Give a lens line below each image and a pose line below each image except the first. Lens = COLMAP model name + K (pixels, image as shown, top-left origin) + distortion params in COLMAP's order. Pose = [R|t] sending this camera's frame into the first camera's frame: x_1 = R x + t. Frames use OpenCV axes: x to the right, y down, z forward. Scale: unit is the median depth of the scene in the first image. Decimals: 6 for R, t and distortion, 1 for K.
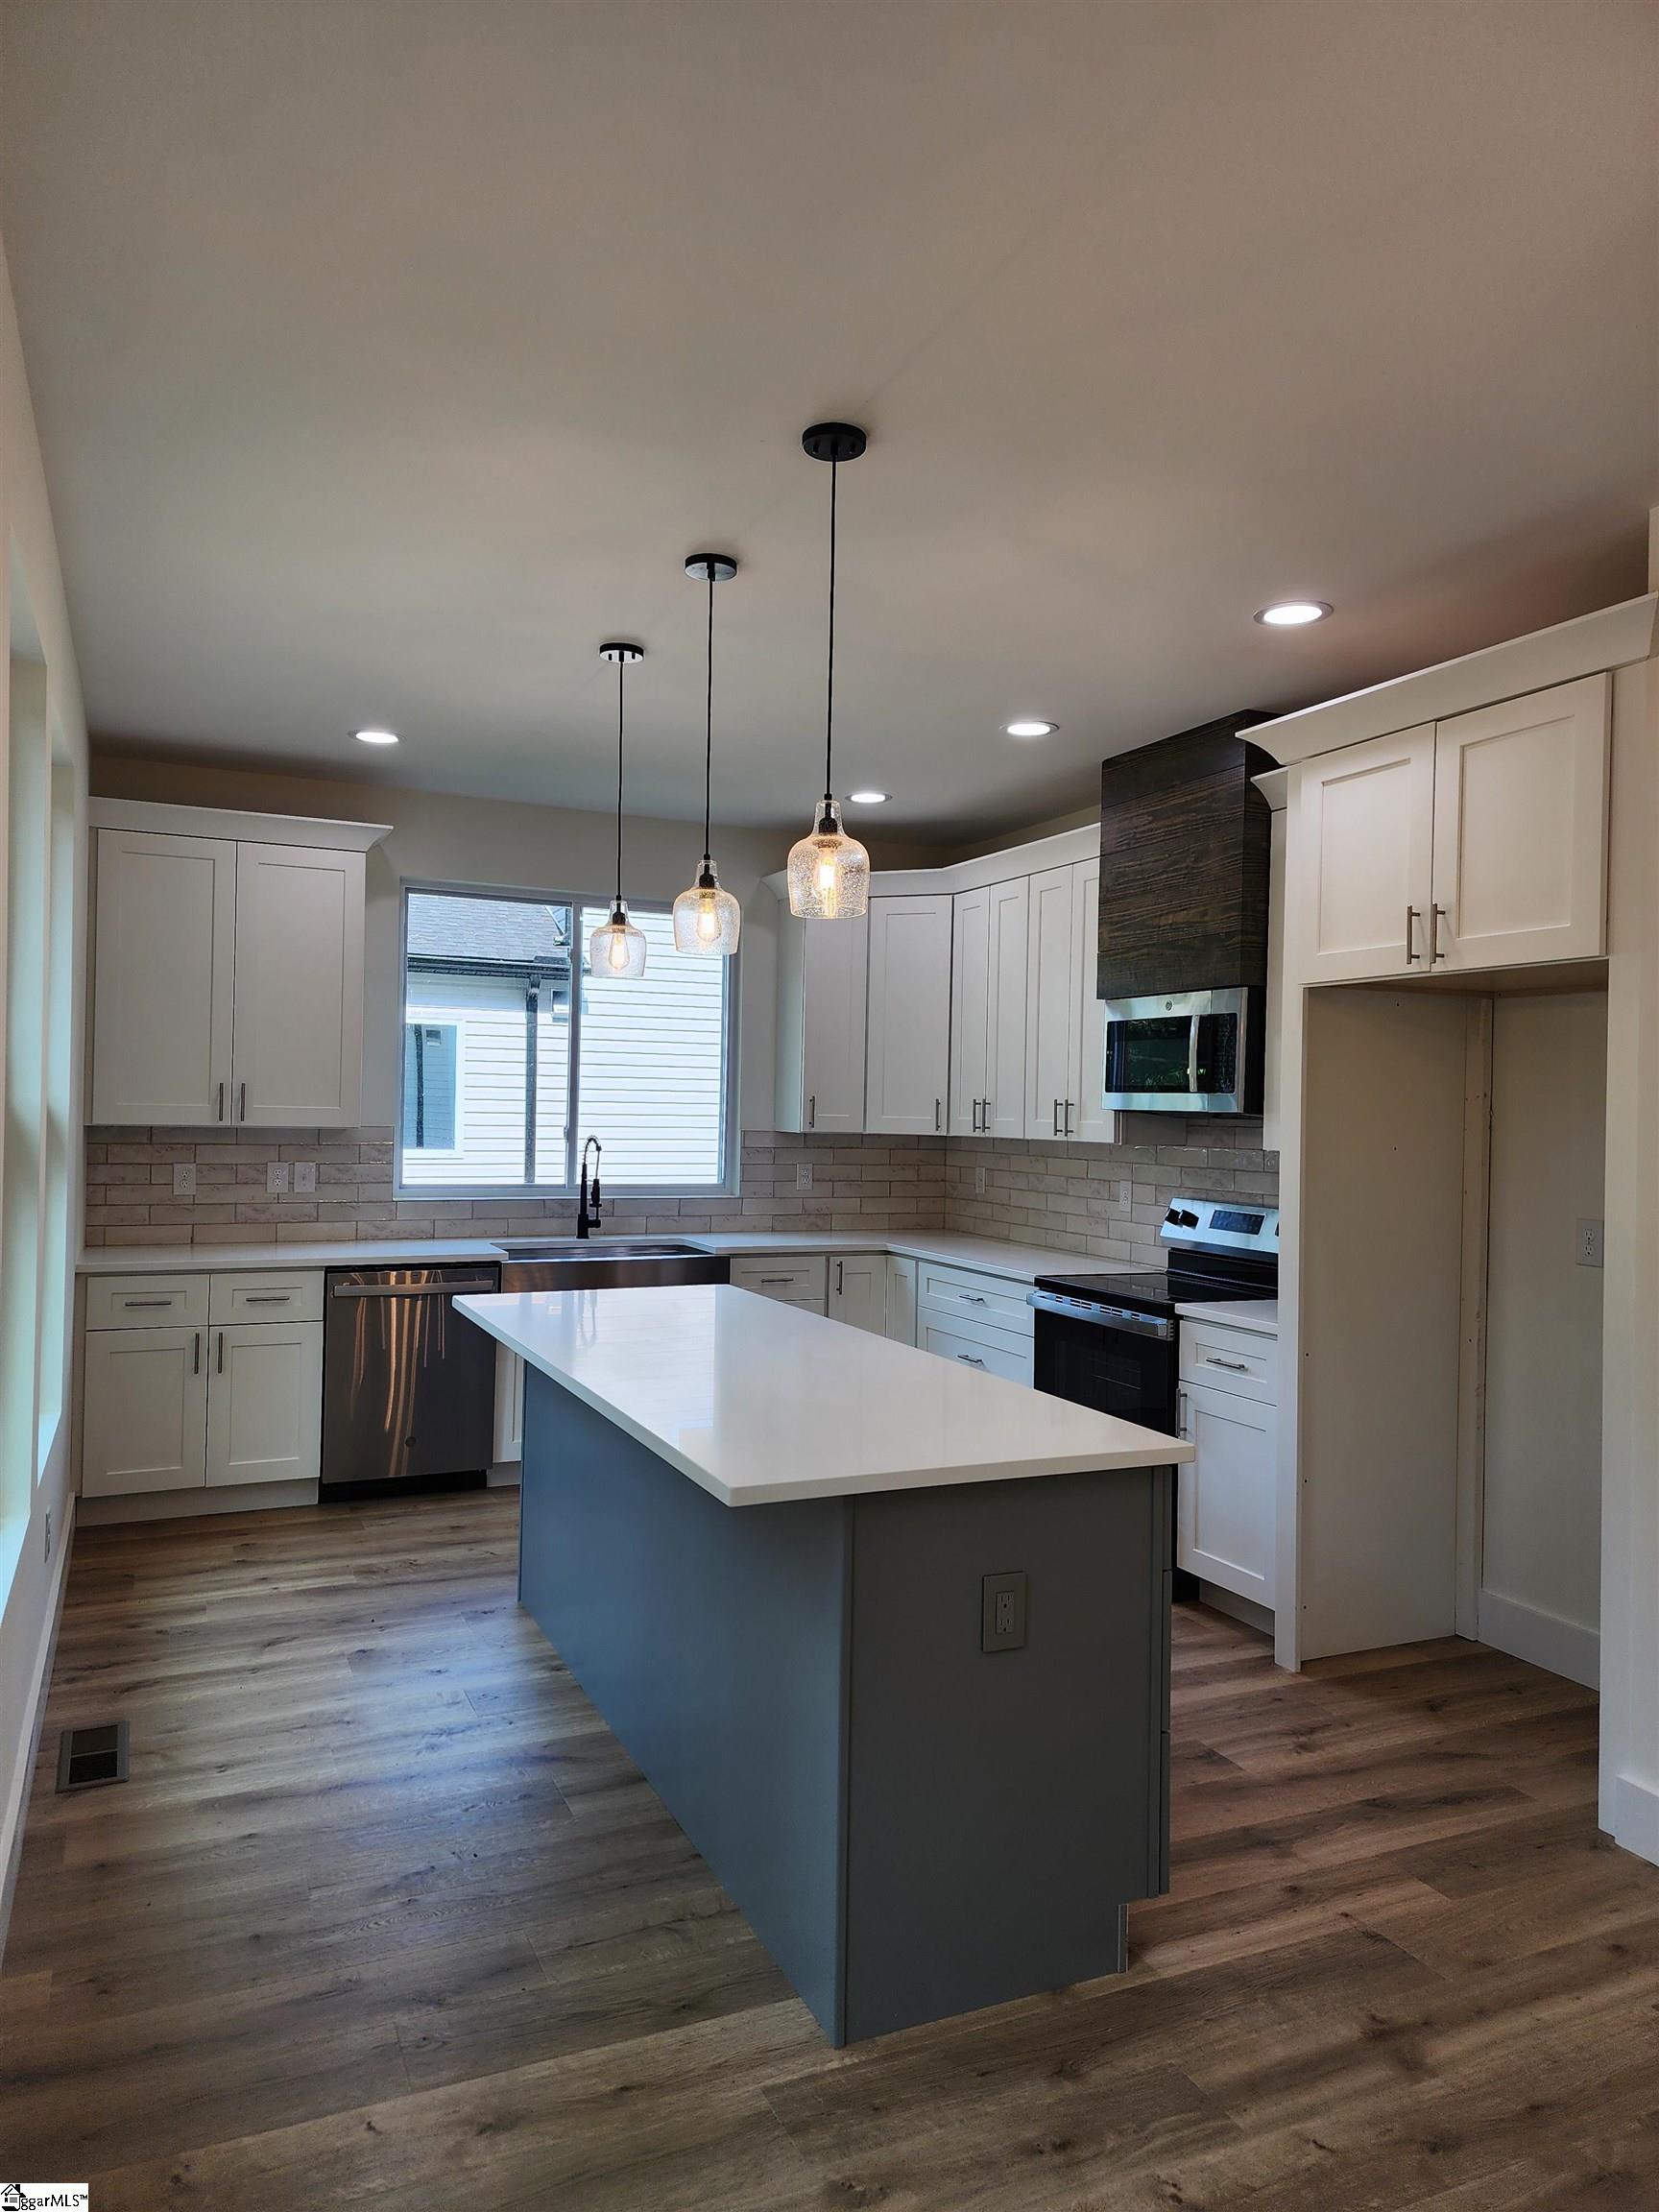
lens RADIAL K [[1476.6, 0, 829.5], [0, 1476.6, 1106.0], [0, 0, 1]] dist [0.091686, -0.091350]
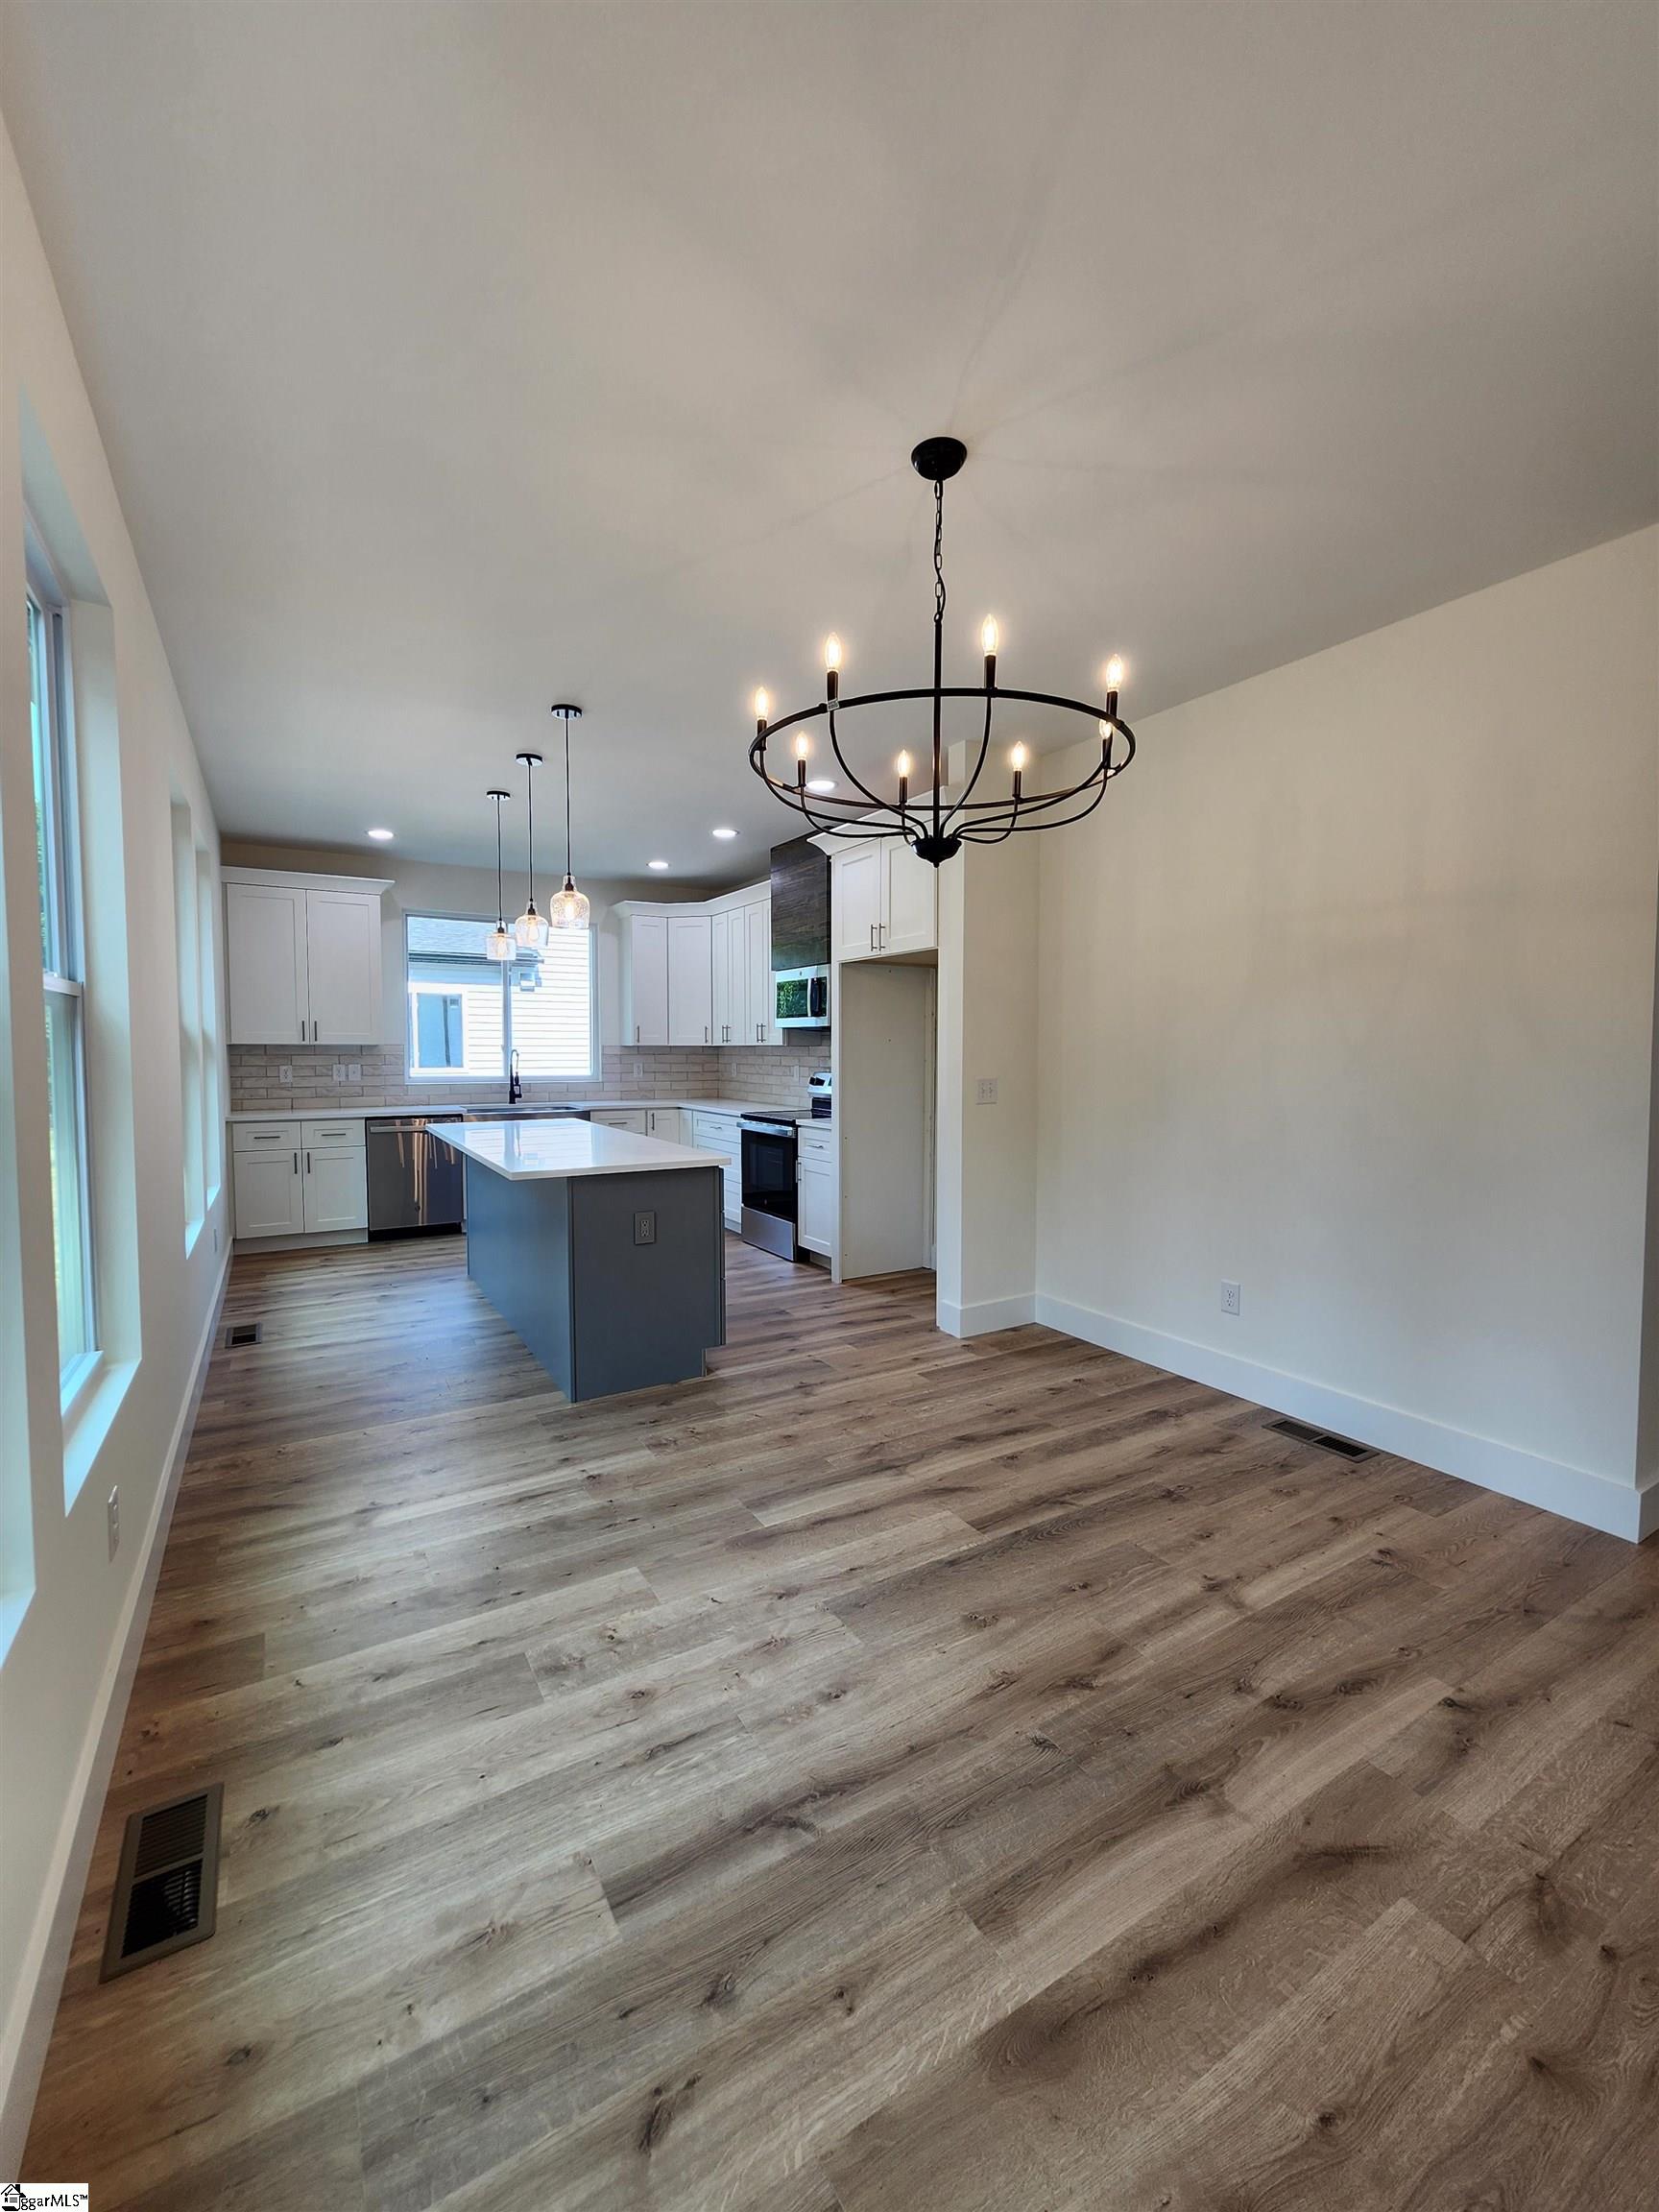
lens RADIAL K [[902.3, 0, 827.8], [0, 902.3, 1093.7], [0, 0, 1]] dist [0.000804, 0.000125]
pose [[0.993057, -0.023118, 0.115344, 0.125490], [0.016949, 0.998387, 0.054186, 0.028979], [-0.116411, -0.051854, 0.991847, -0.222065]]
